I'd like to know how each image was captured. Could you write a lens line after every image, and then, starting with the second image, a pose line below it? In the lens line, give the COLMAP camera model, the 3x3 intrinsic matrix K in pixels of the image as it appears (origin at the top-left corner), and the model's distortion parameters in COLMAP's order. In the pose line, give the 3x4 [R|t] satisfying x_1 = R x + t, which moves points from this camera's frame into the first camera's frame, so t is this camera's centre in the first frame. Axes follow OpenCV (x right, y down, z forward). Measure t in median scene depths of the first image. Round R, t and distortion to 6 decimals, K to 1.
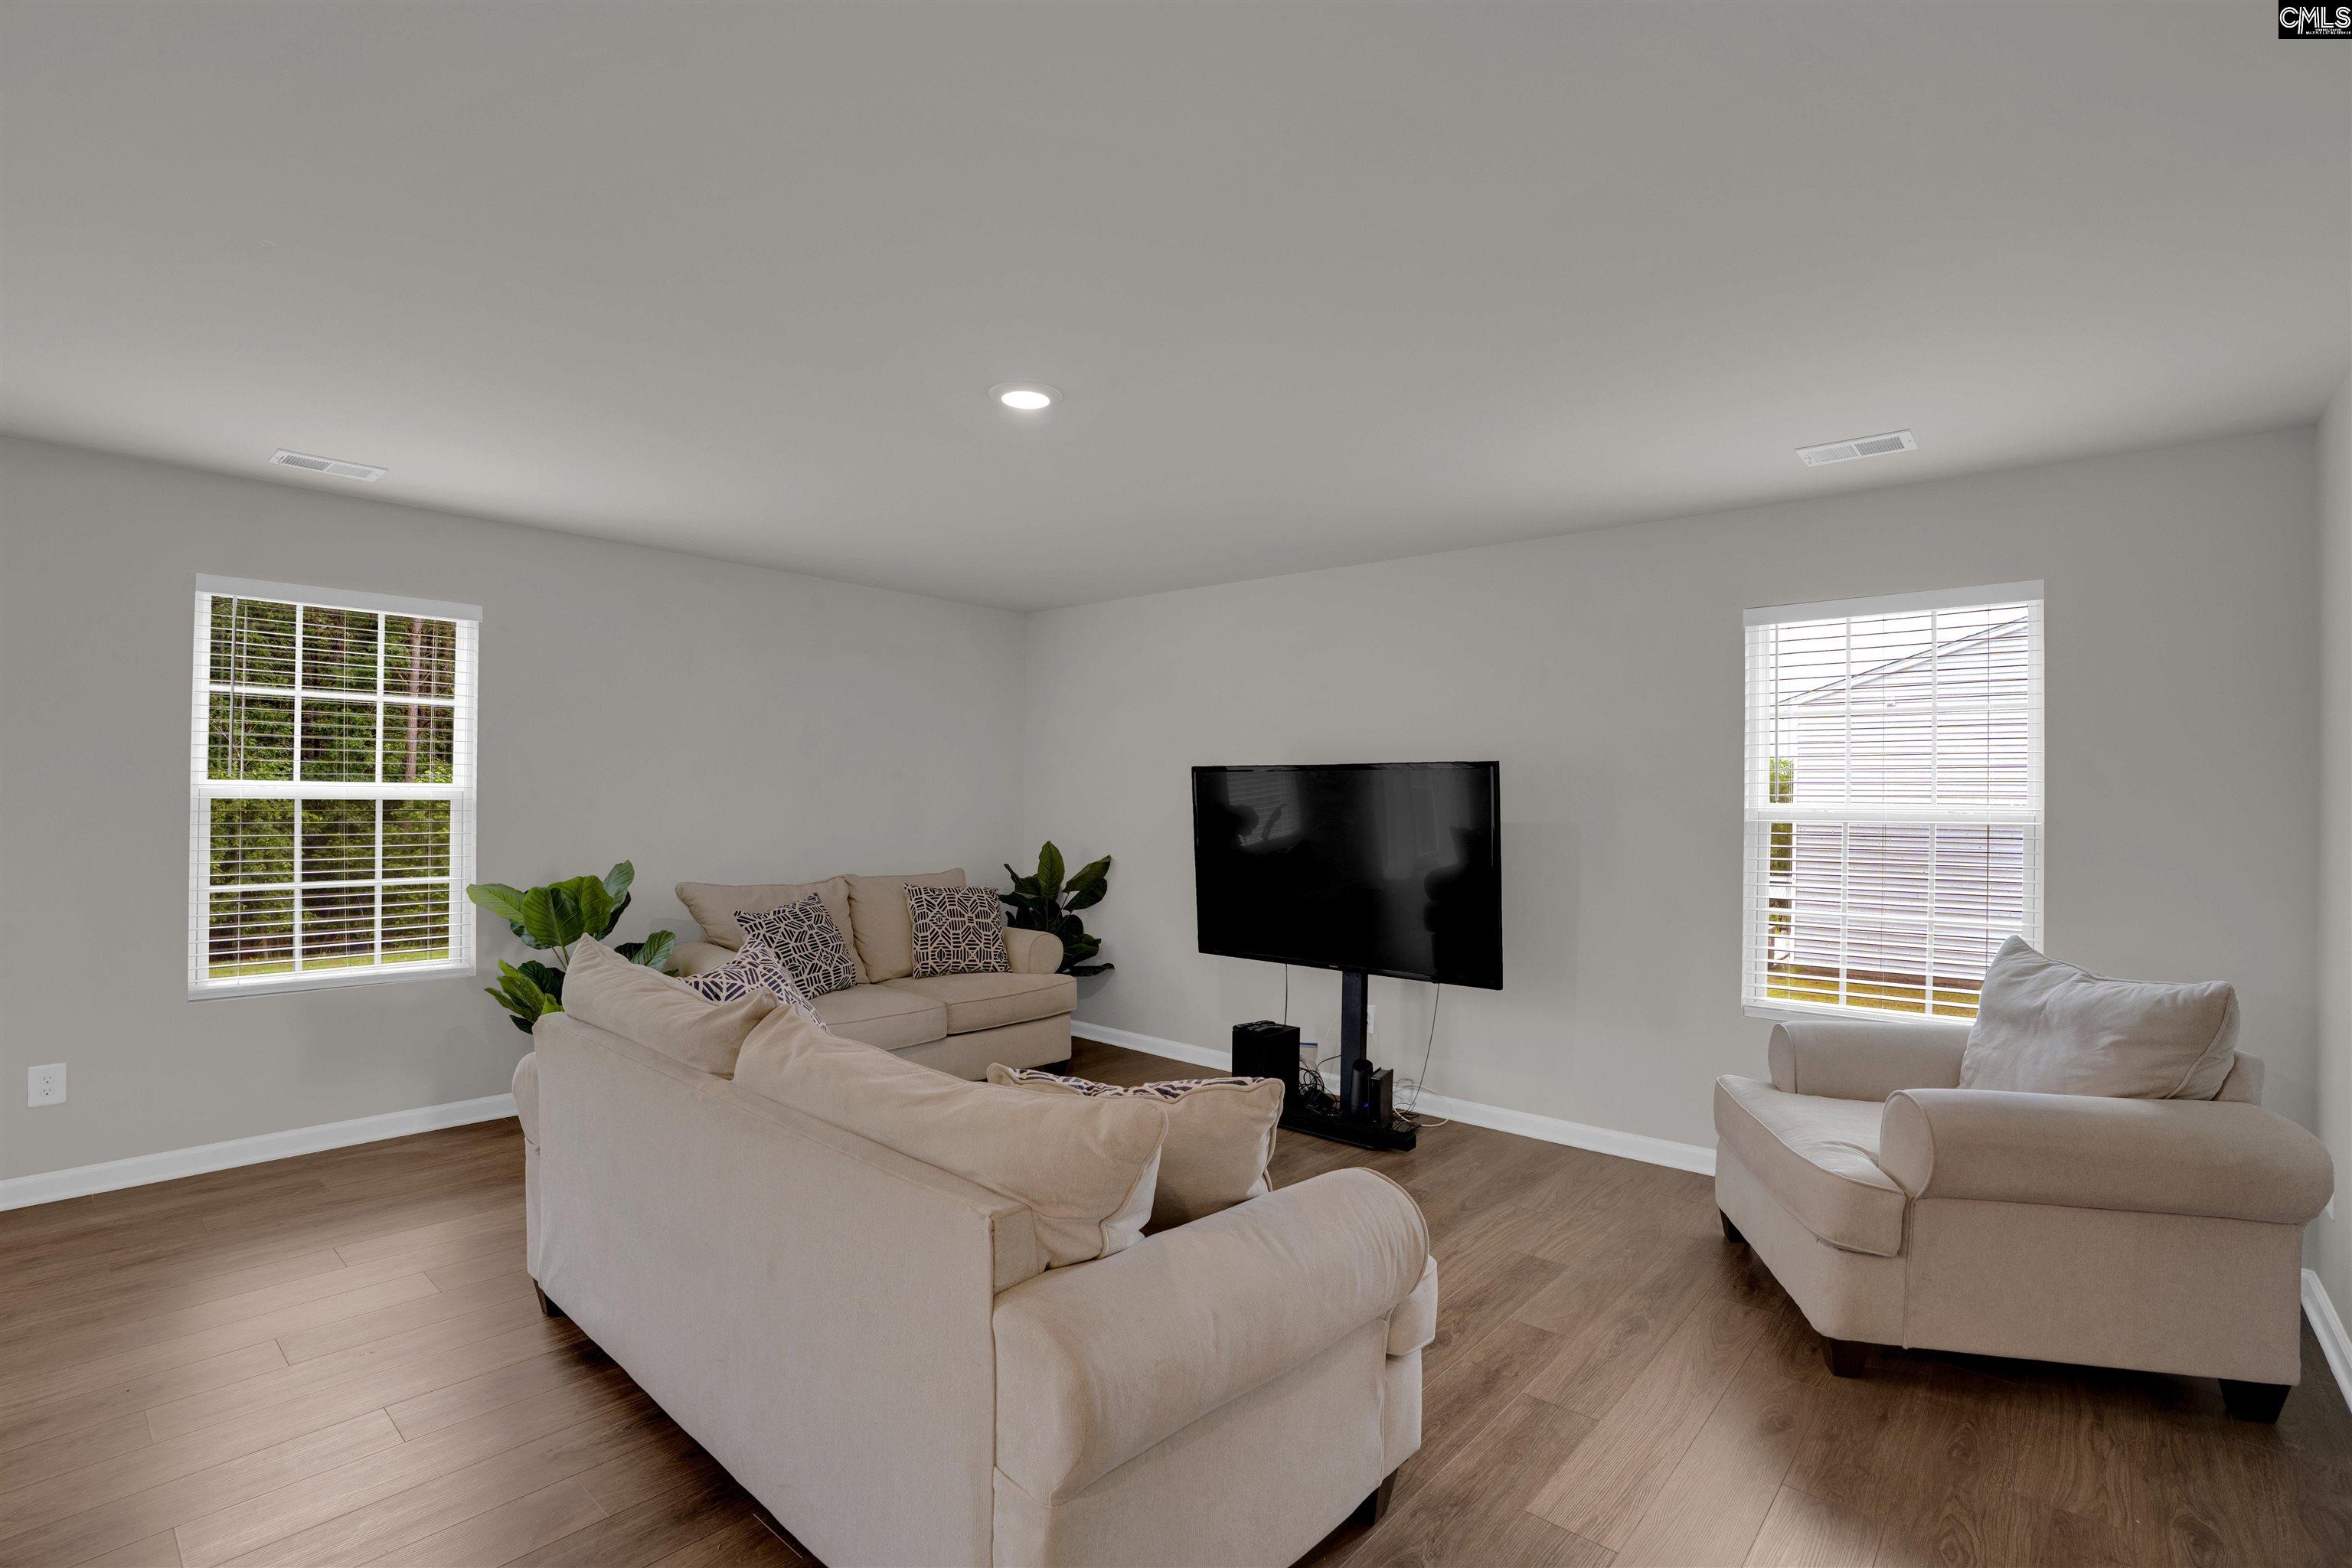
lens RADIAL K [[1079.4, 0, 1184.7], [0, 1079.4, 789.0], [0, 0, 1]] dist [-0.066356, 0.022364]
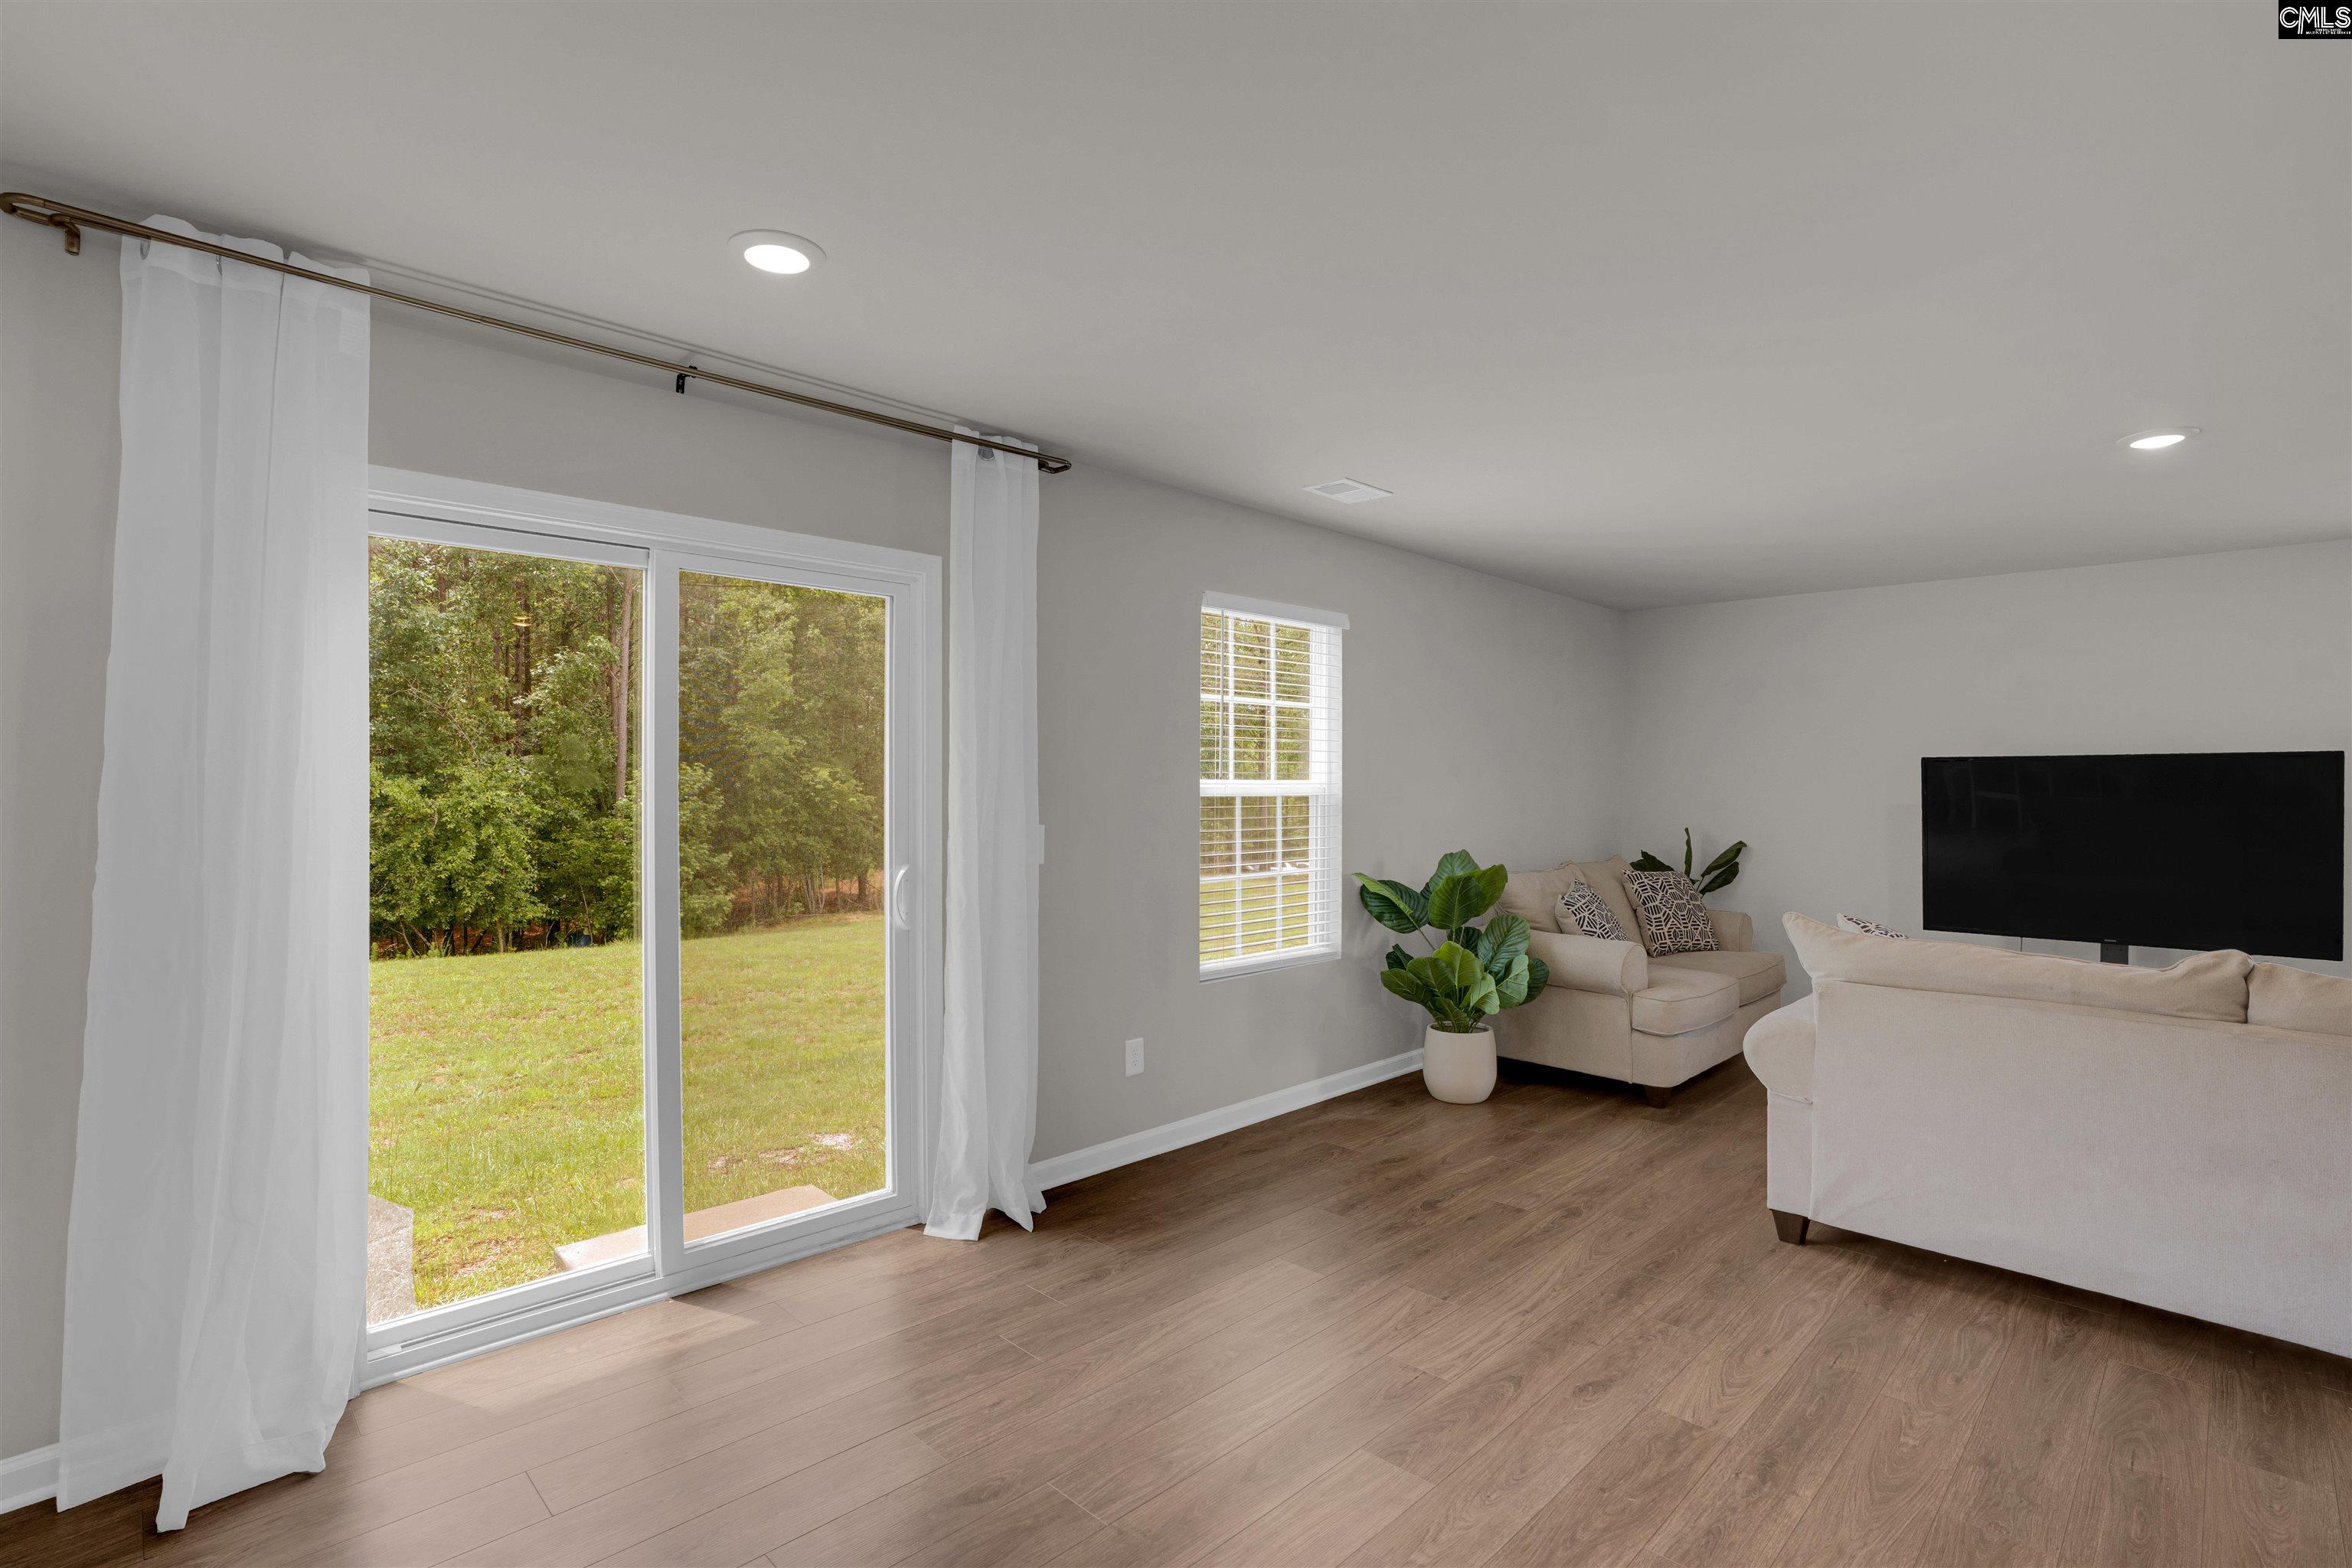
lens RADIAL K [[1124.9, 0, 1176.0], [0, 1124.9, 784.0], [0, 0, 1]] dist [-0.060702, 0.021422]
pose [[0.997846, -0.008838, -0.065009, -0.845692], [0.009504, 0.999905, 0.009954, -0.015300], [0.064915, -0.010550, 0.997835, -0.174881]]
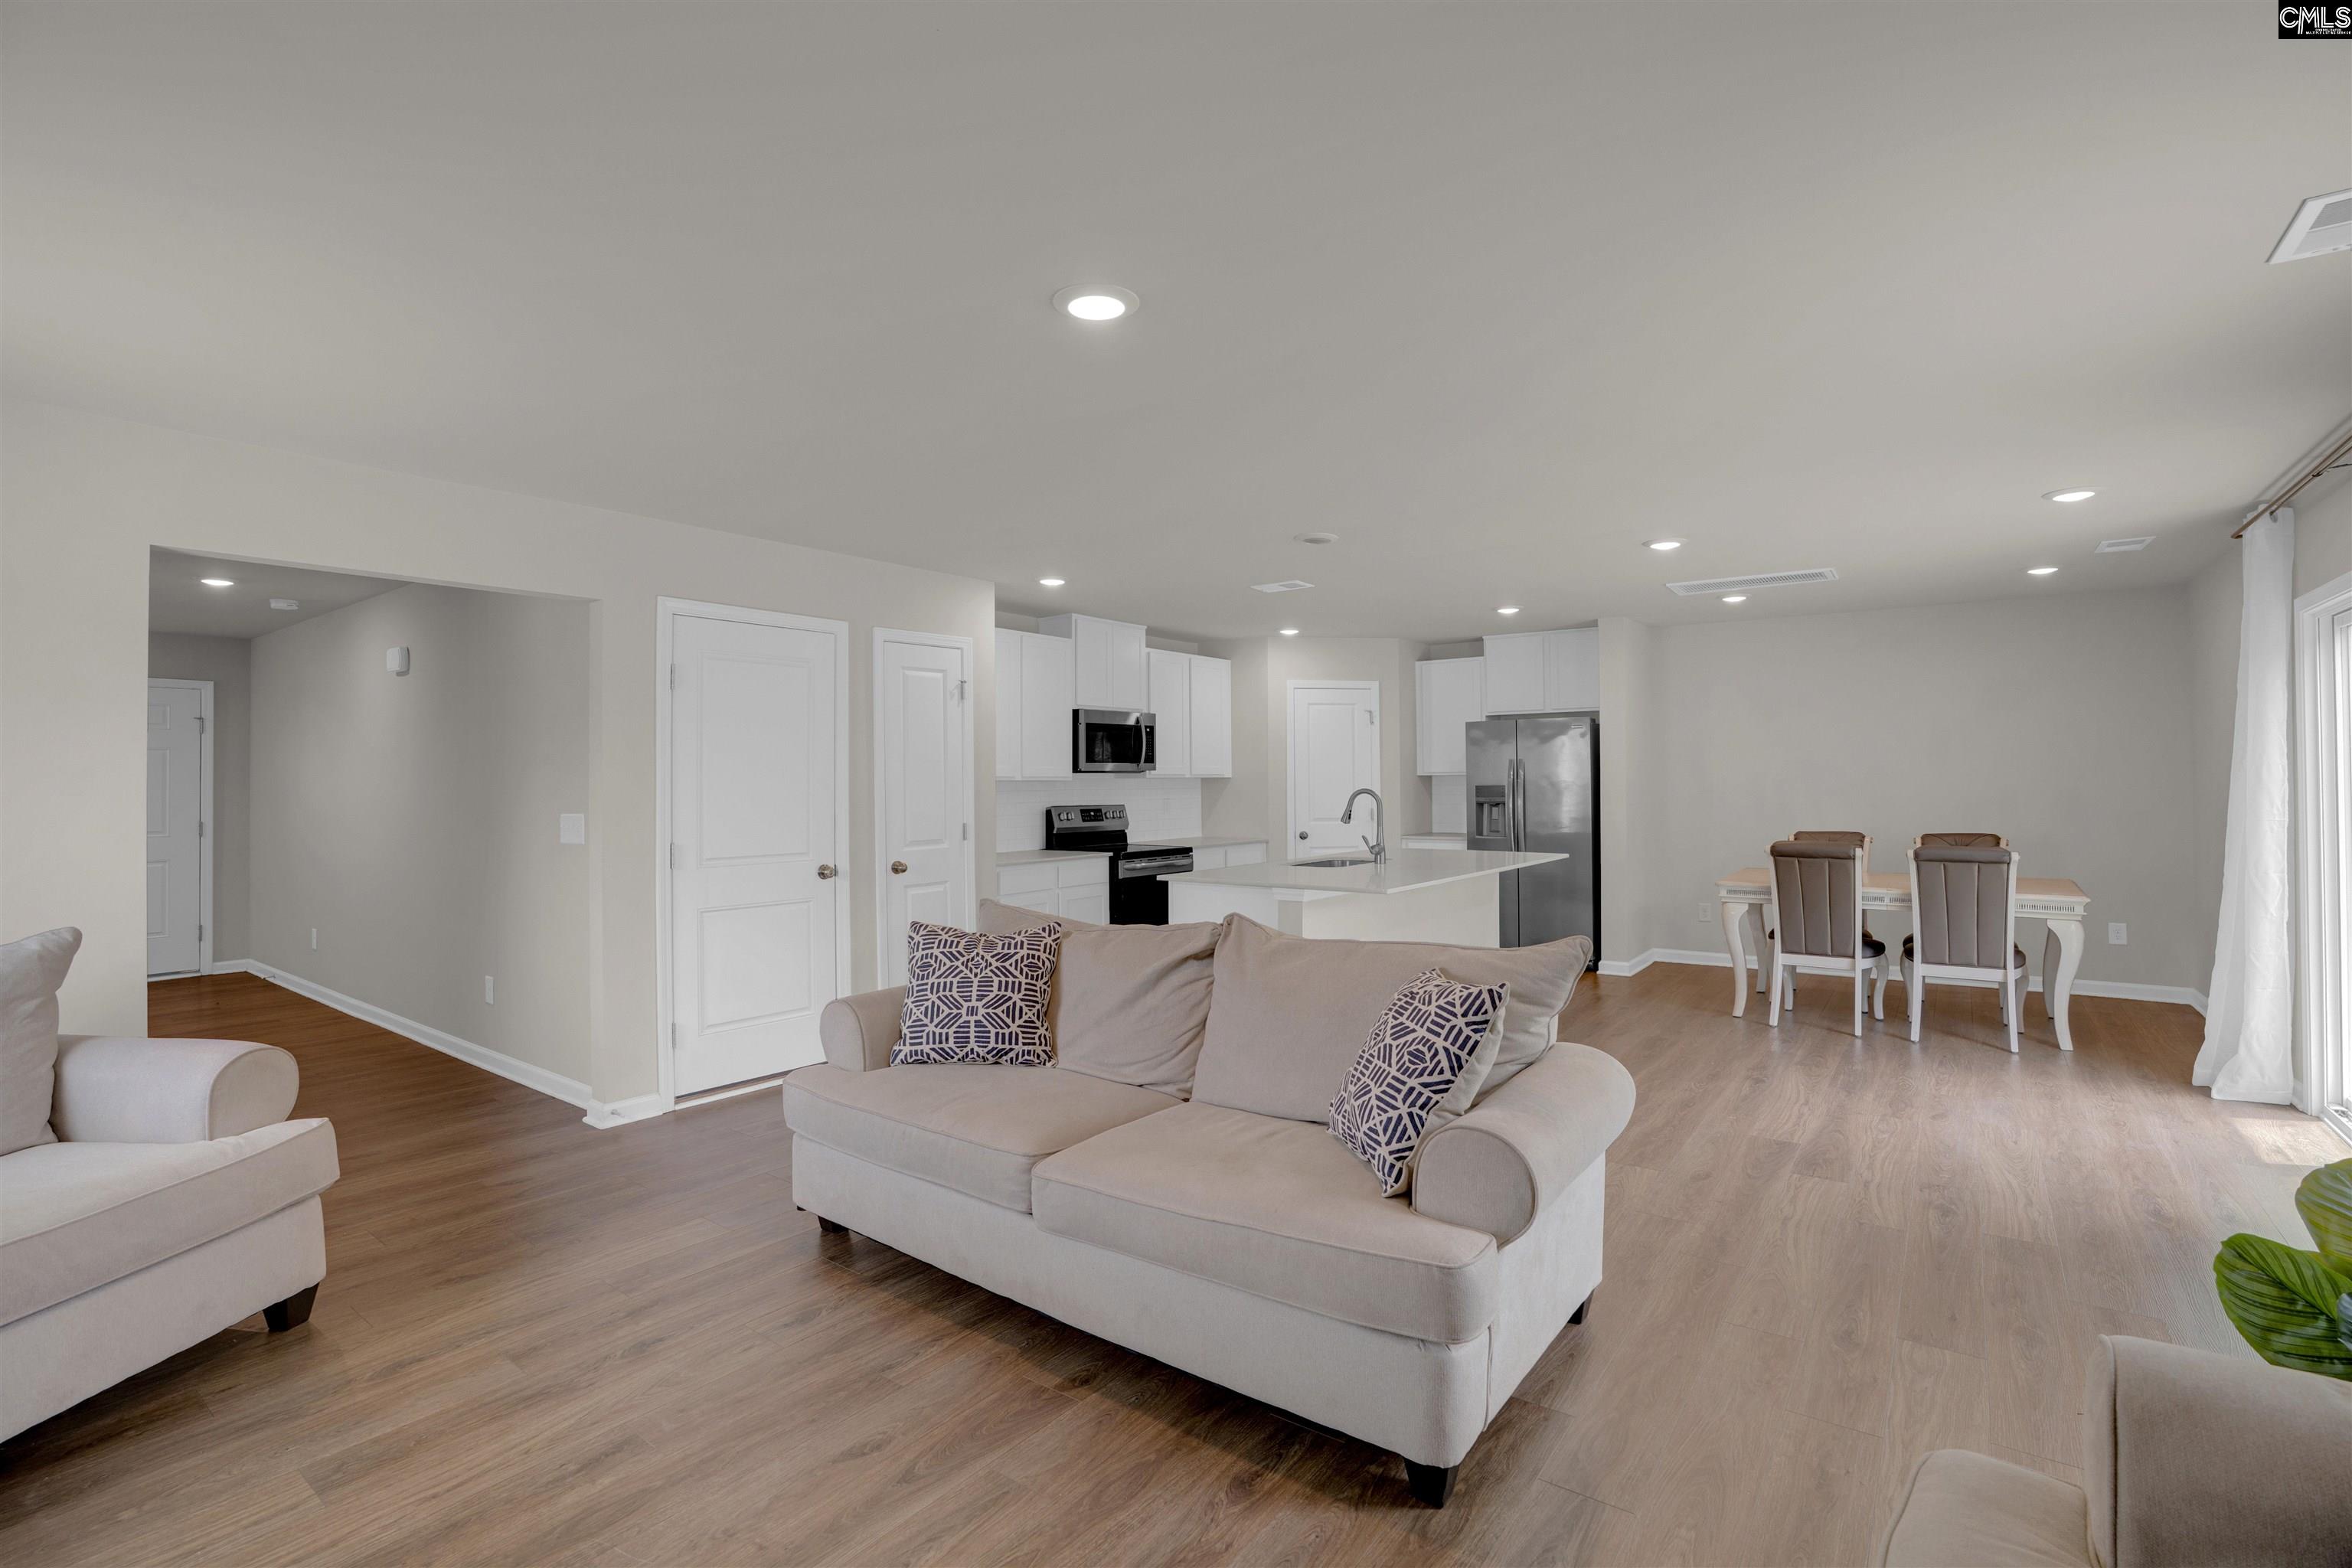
lens RADIAL K [[1084.3, 0, 1169.0], [0, 1084.3, 779.3], [0, 0, 1]] dist [-0.059509, 0.018010]
pose [[-0.997420, -0.006102, -0.071521, -0.116418], [-0.005250, 0.999913, -0.012087, 0.012034], [0.071588, -0.011680, -0.997366, 1.370749]]
